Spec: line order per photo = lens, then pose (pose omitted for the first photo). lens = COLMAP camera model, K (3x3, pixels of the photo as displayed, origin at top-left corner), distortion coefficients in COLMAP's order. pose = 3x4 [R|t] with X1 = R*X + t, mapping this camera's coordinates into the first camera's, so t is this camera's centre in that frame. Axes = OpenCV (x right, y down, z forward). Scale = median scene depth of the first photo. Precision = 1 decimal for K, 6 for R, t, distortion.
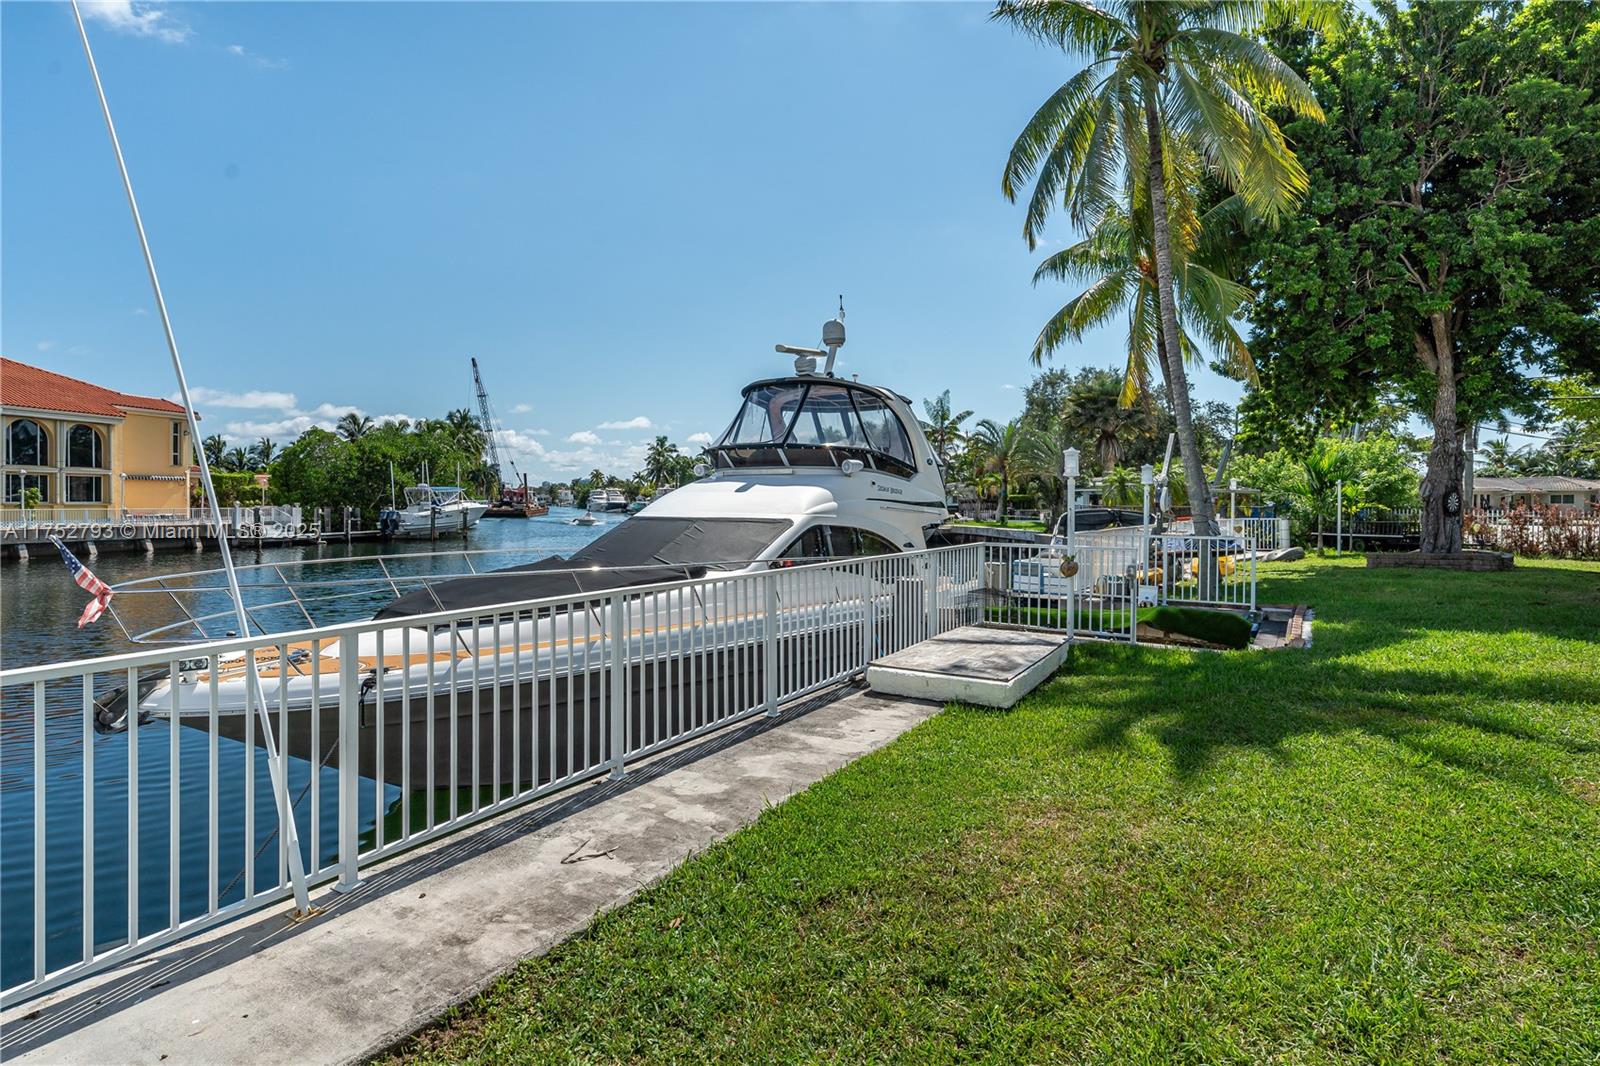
lens RADIAL K [[824.3, 0, 811.4], [0, 824.3, 495.0], [0, 0, 1]] dist [0.000508, -0.000096]
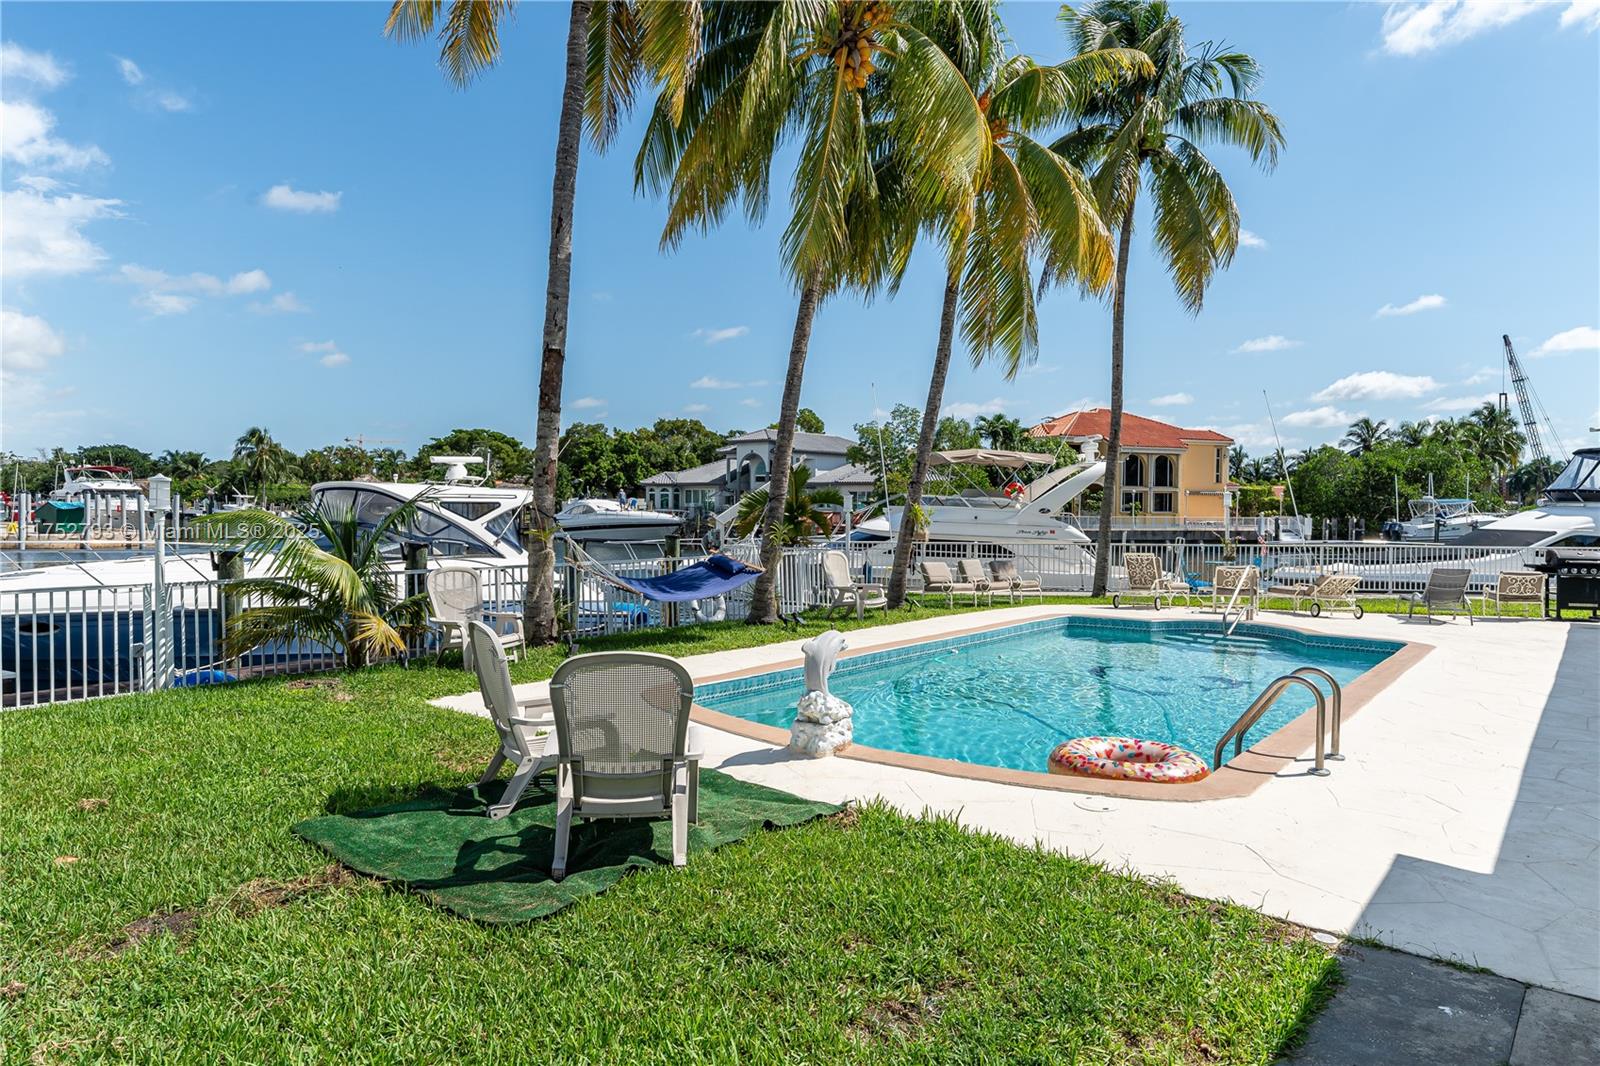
lens RADIAL K [[1024.0, 0, 800.4], [0, 1024.0, 530.6], [0, 0, 1]] dist [-0.001696, -0.000279]
pose [[0.526361, 0.026079, -0.849861, 0.189538], [-0.001568, 0.999558, 0.029701, -0.007340], [0.850259, -0.014301, 0.526169, -0.310416]]
